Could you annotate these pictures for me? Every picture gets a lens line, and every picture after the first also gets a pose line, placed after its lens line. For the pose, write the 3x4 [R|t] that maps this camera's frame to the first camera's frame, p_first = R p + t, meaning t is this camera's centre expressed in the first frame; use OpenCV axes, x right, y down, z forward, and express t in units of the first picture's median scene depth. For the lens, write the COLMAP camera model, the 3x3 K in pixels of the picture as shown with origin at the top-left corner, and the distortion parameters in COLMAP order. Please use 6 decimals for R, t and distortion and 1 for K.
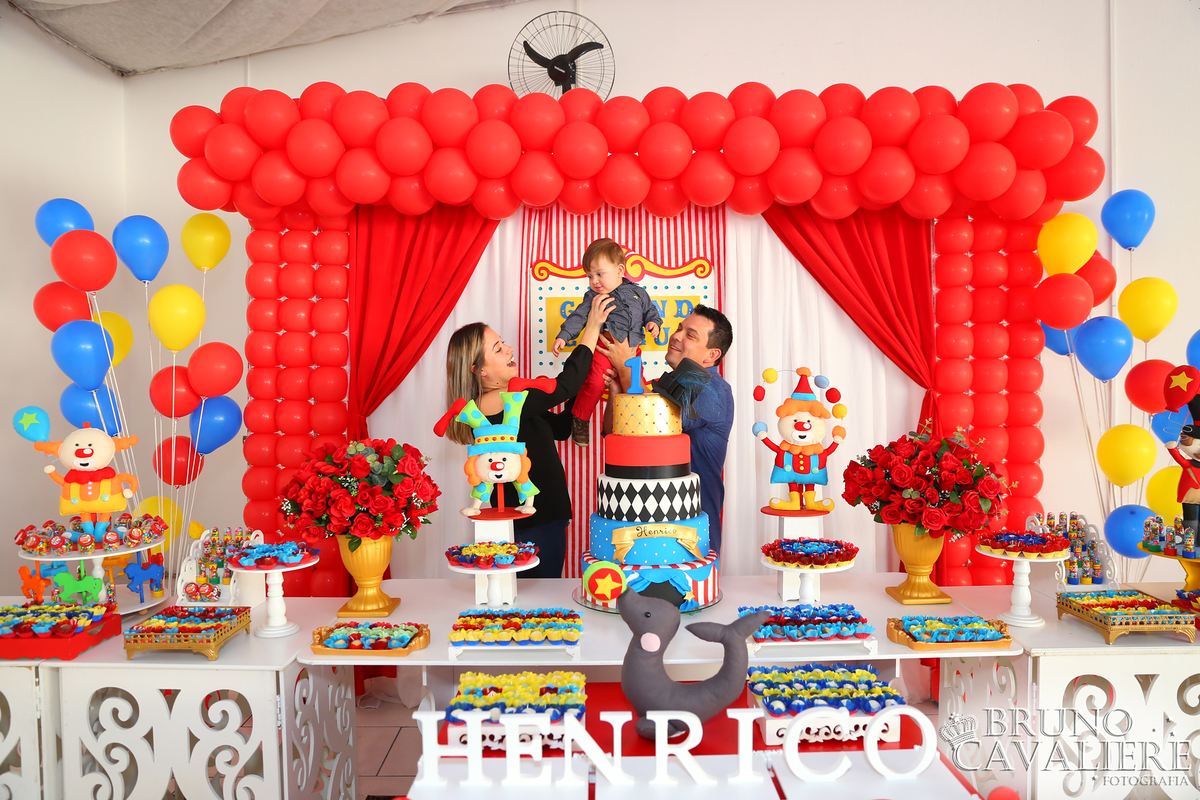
lens RADIAL K [[805.7, 0, 600.0], [0, 805.7, 400.0], [0, 0, 1]] dist [-0.118184, 0.086764]
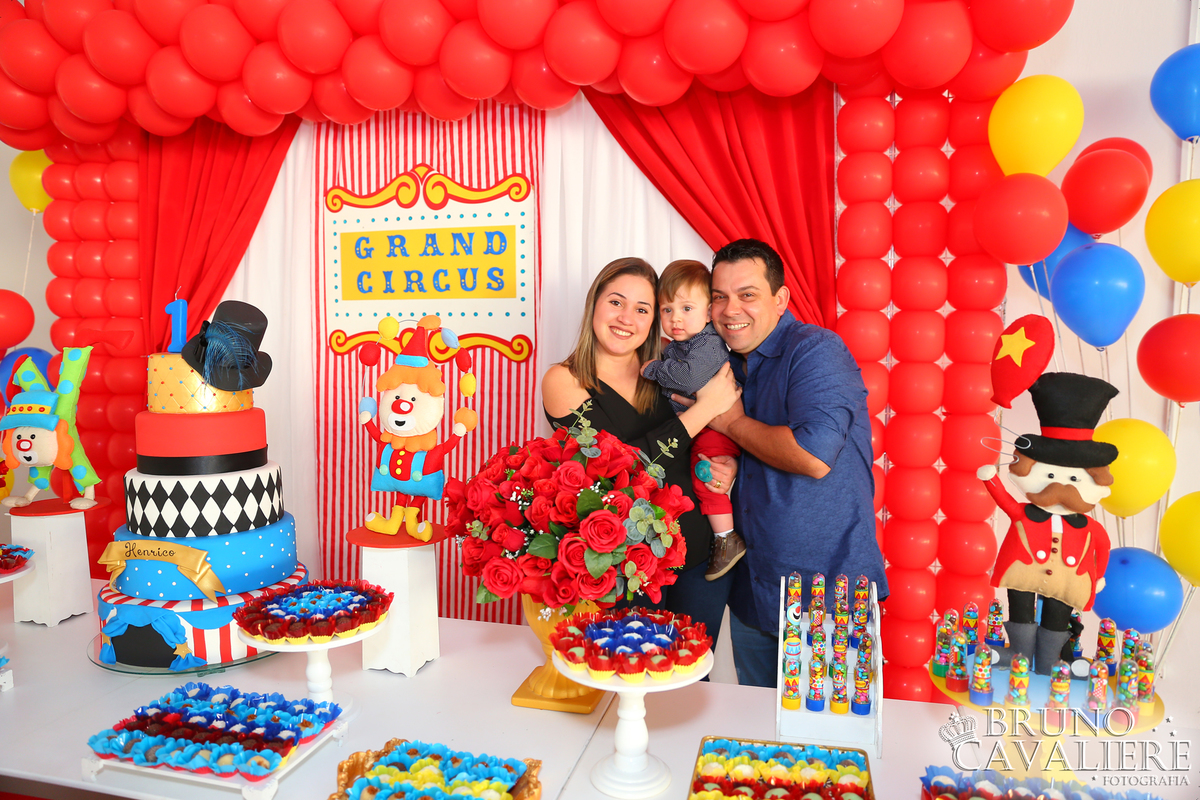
lens RADIAL K [[805.7, 0, 600.0], [0, 805.7, 400.0], [0, 0, 1]] dist [-0.118184, 0.086764]
pose [[0.972545, 0.032343, -0.230455, 0.550219], [-0.020862, 0.998425, 0.052085, -0.009397], [0.231776, -0.045847, 0.971688, 0.404497]]
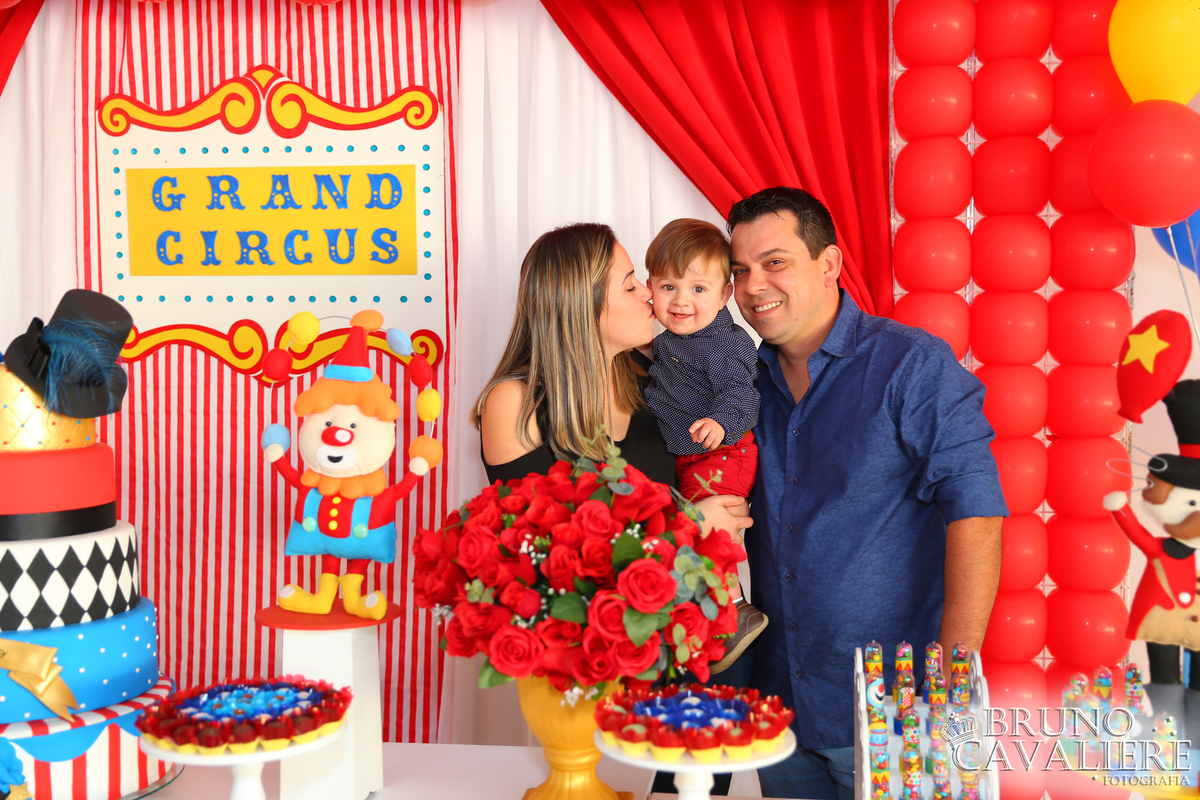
lens RADIAL K [[1420.1, 0, 600.0], [0, 1420.1, 400.0], [0, 0, 1]] dist [0.031193, 0.065683]
pose [[0.993239, 0.014035, -0.115237, 0.496309], [-0.010844, 0.999541, 0.028272, -0.013607], [0.115581, -0.026831, 0.992936, 0.185980]]
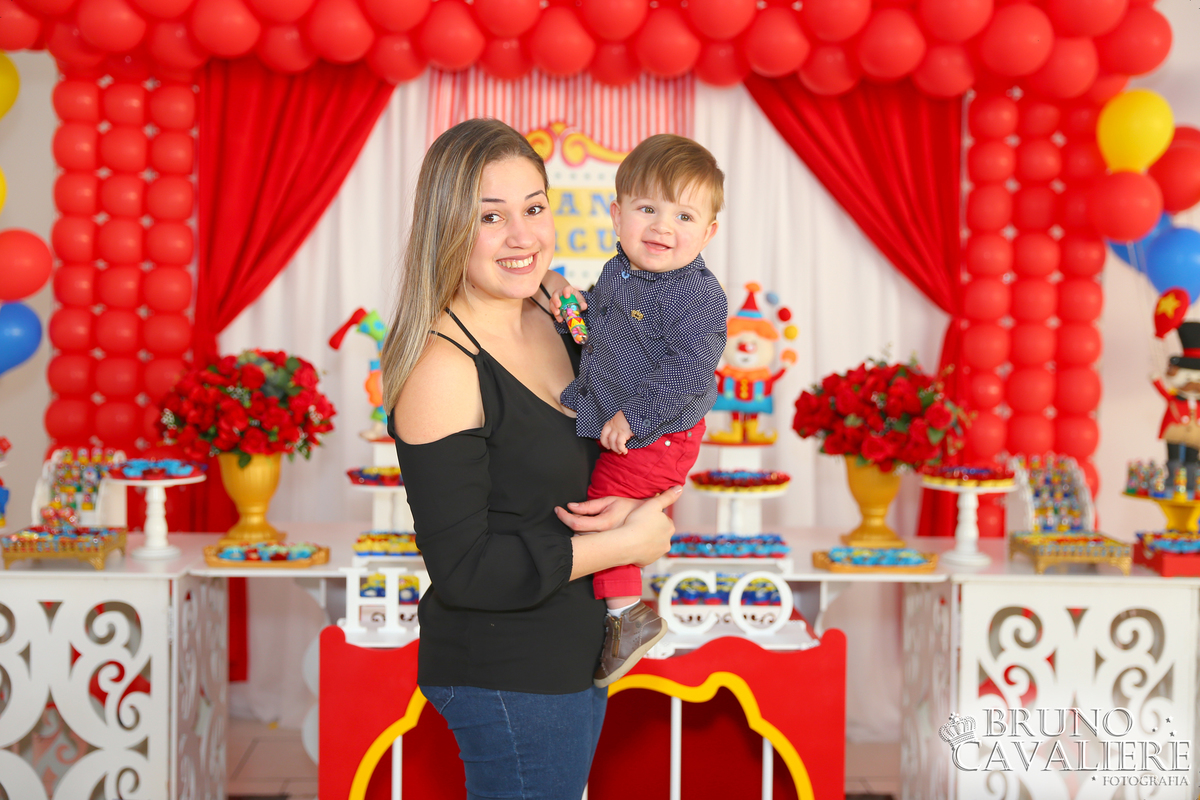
lens RADIAL K [[1508.6, 0, 600.0], [0, 1508.6, 400.0], [0, 0, 1]] dist [0.068501, 0.008011]
pose [[0.999188, 0.023635, 0.032616, 0.036389], [-0.024763, 0.999094, 0.034616, 0.036213], [-0.031768, -0.035395, 0.998868, -0.669608]]
